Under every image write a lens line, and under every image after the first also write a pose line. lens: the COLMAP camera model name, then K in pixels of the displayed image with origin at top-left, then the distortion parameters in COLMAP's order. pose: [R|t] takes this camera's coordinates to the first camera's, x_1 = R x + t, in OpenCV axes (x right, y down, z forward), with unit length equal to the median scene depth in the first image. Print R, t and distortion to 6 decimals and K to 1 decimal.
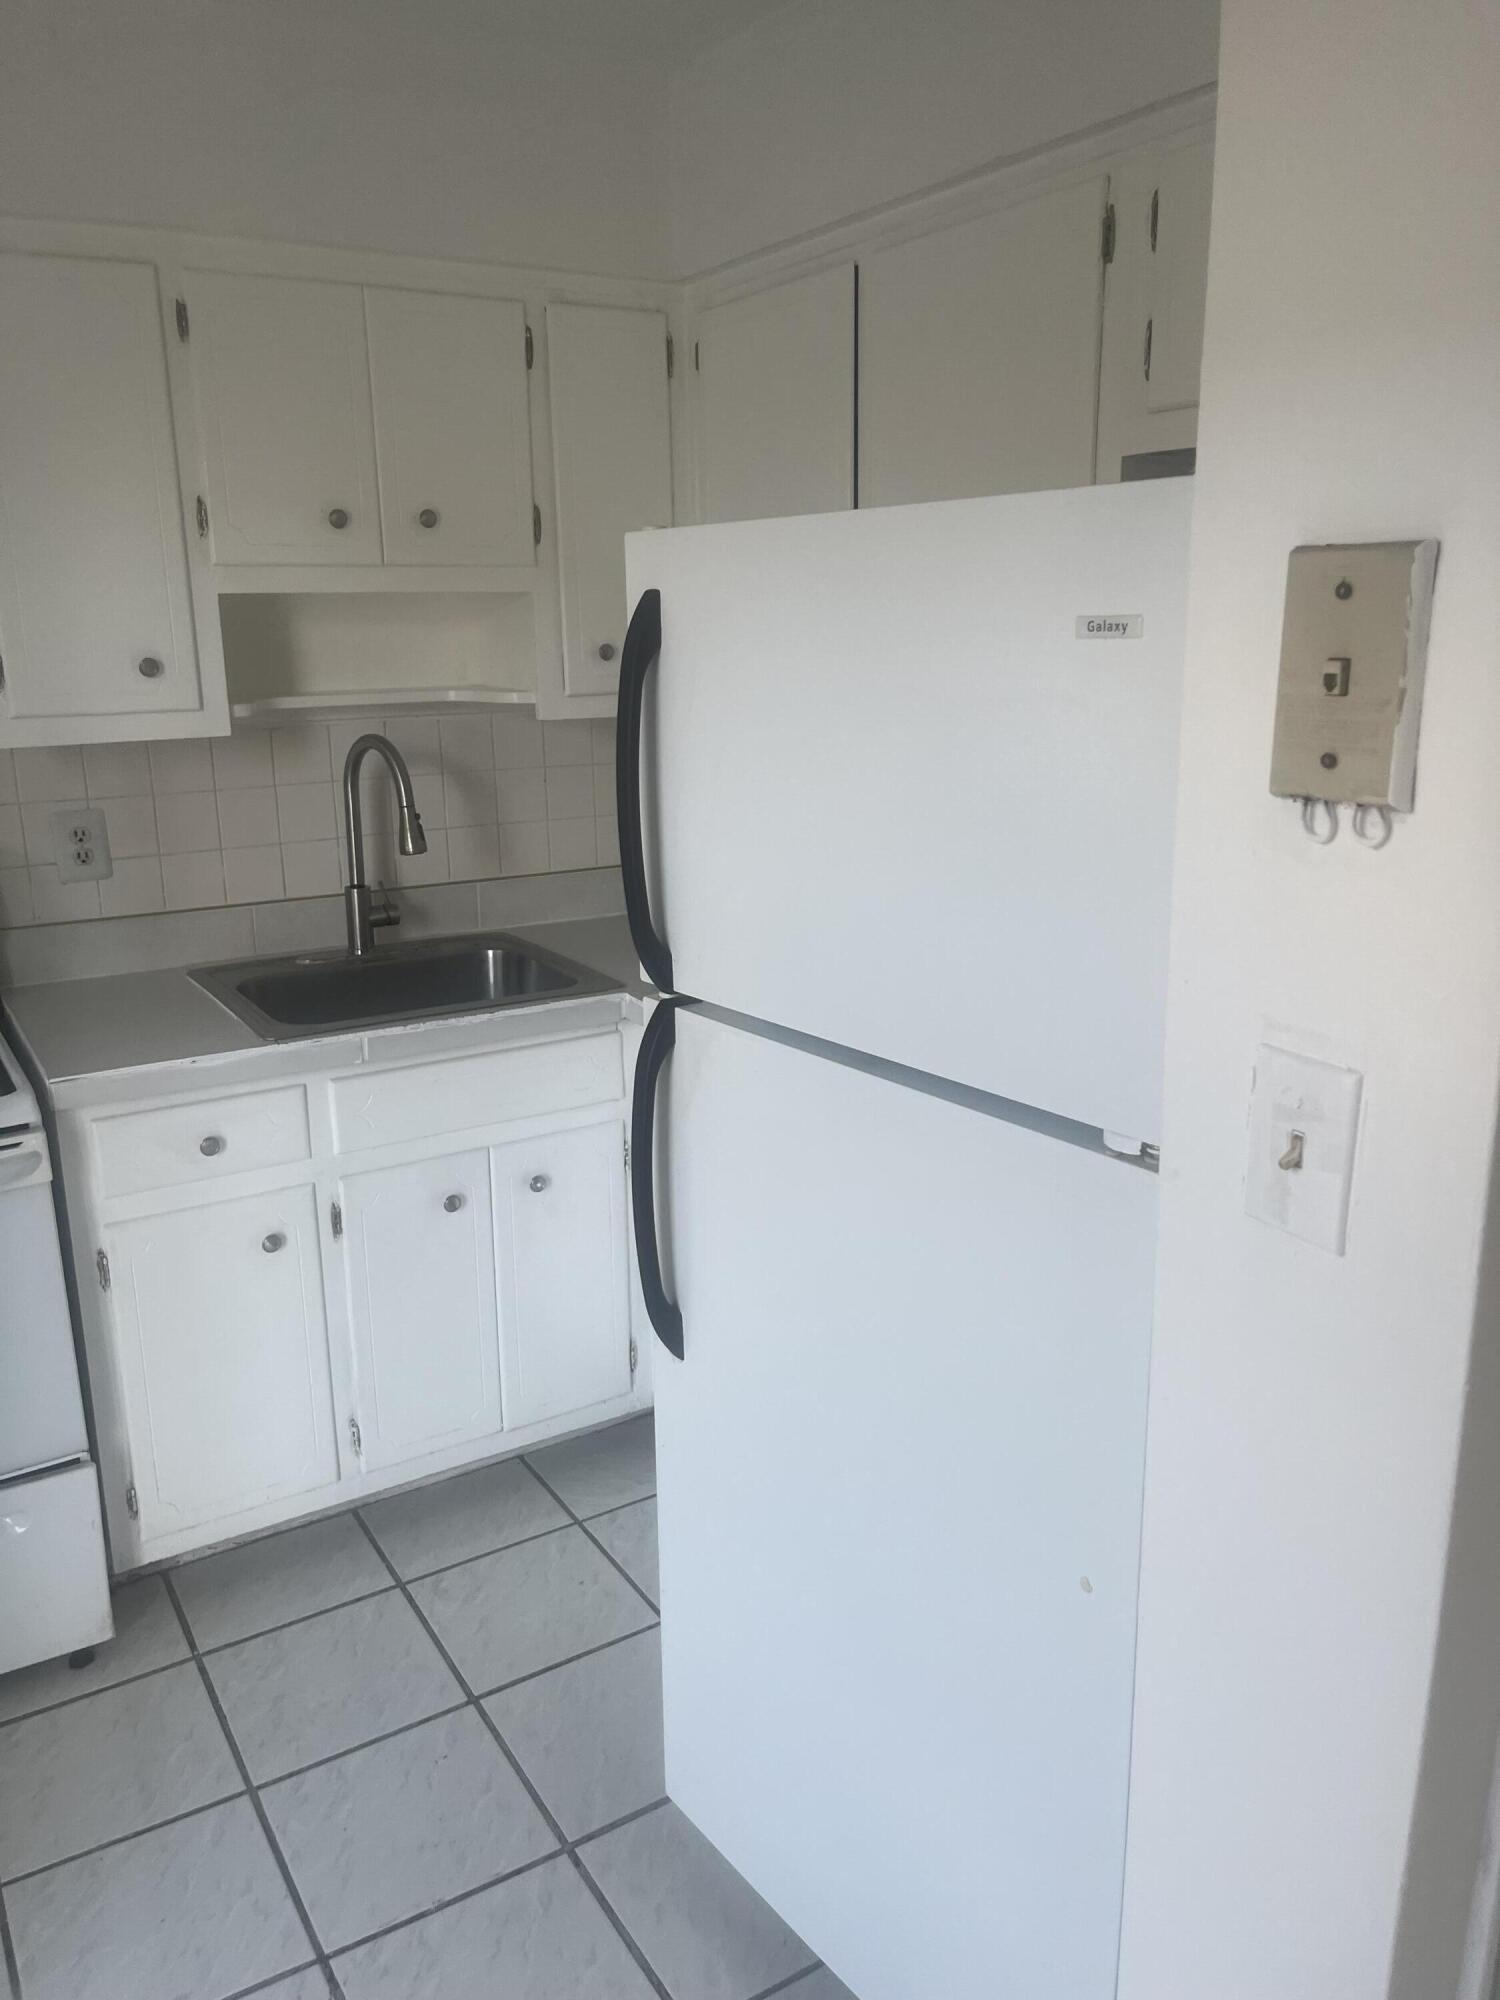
lens RADIAL K [[1523.5, 0, 737.0], [0, 1523.5, 1002.0], [0, 0, 1]] dist [0.032217, -0.002742]
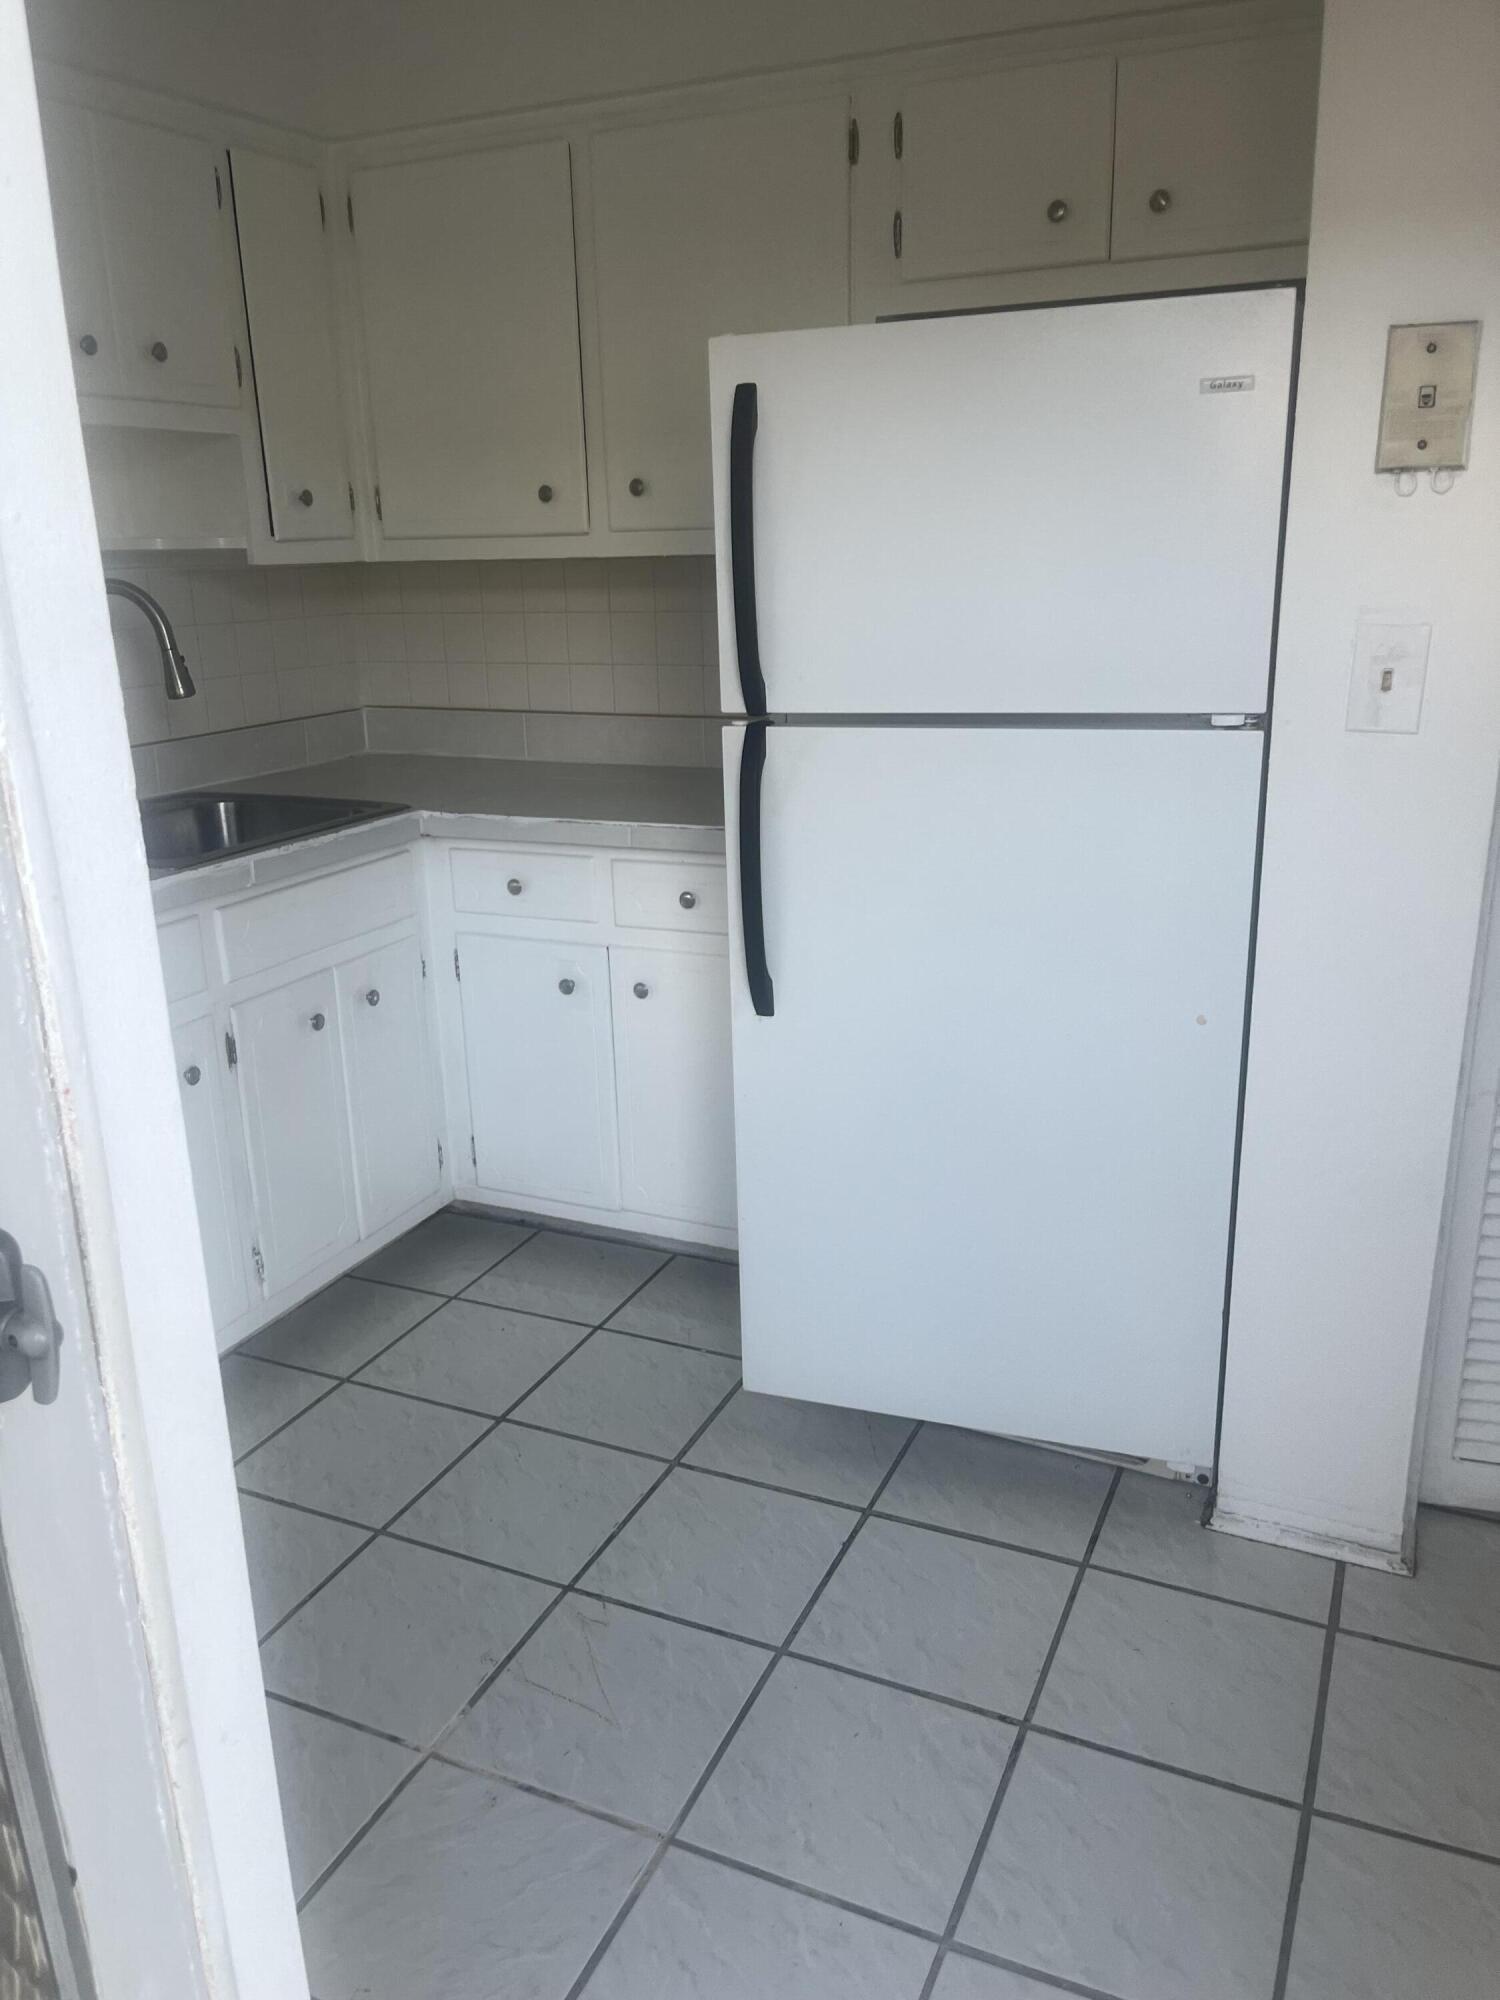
lens RADIAL K [[1523.5, 0, 737.0], [0, 1523.5, 1002.0], [0, 0, 1]] dist [0.032217, -0.002742]
pose [[0.835793, -0.171729, 0.521497, -0.503370], [0.154287, 0.985014, 0.077093, 0.084489], [-0.526920, 0.016026, 0.849763, -0.044052]]
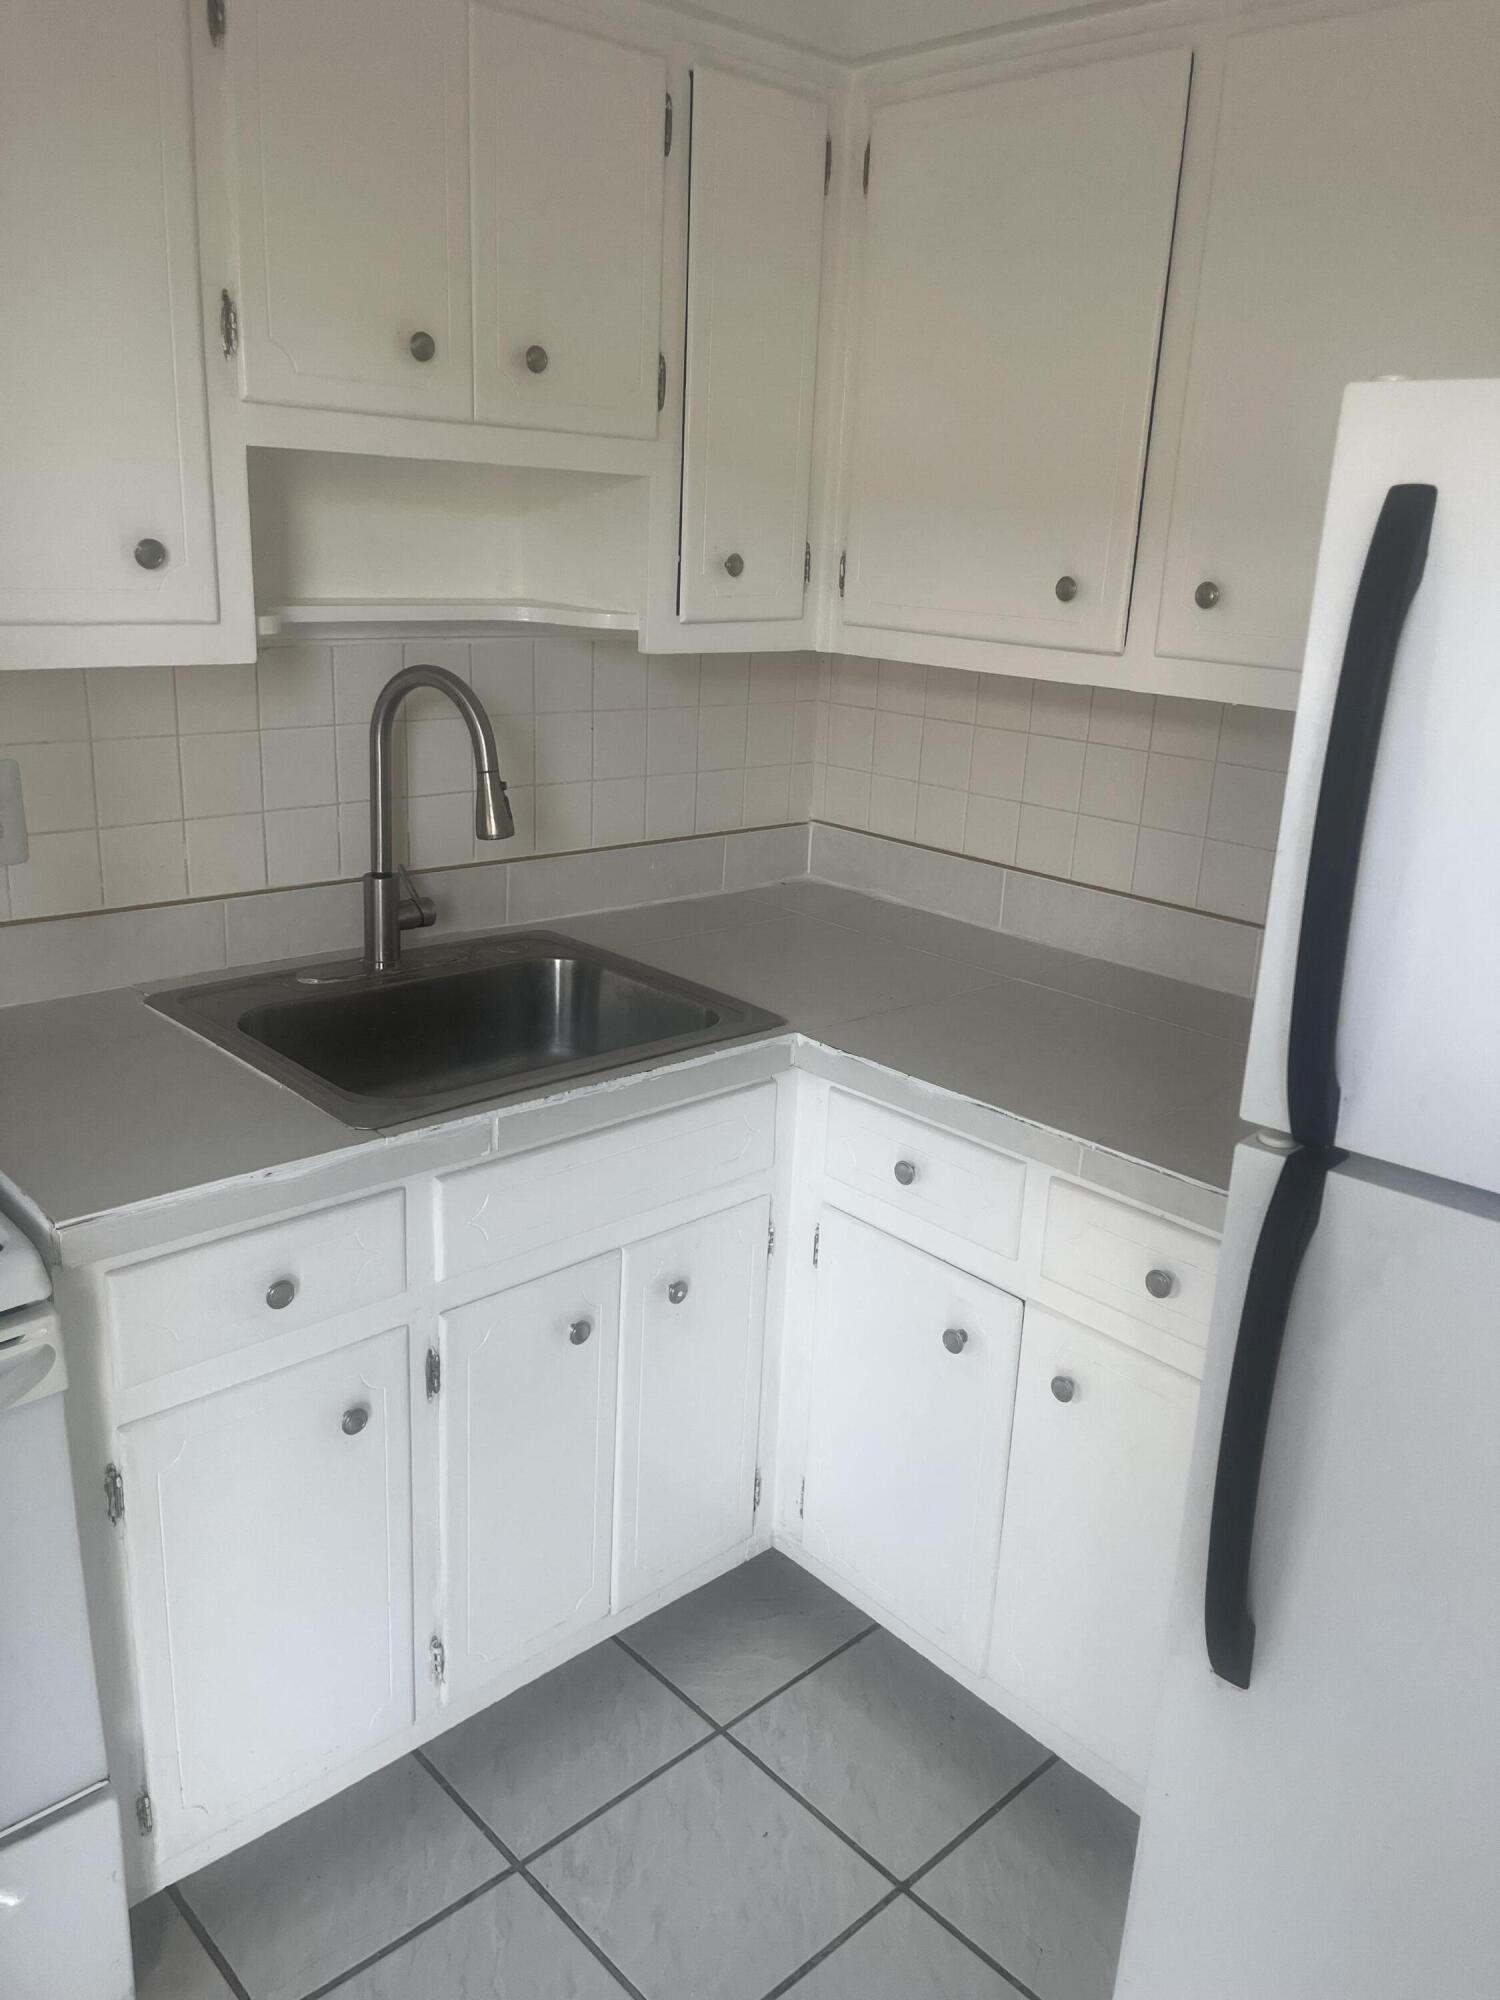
lens RADIAL K [[1530.3, 0, 769.1], [0, 1530.3, 998.3], [0, 0, 1]] dist [0.056757, -0.078145]
pose [[0.976599, -0.004192, 0.215028, -0.261024], [-0.006780, 0.998713, 0.050261, -0.063676], [-0.214962, -0.050542, 0.975314, 0.290142]]
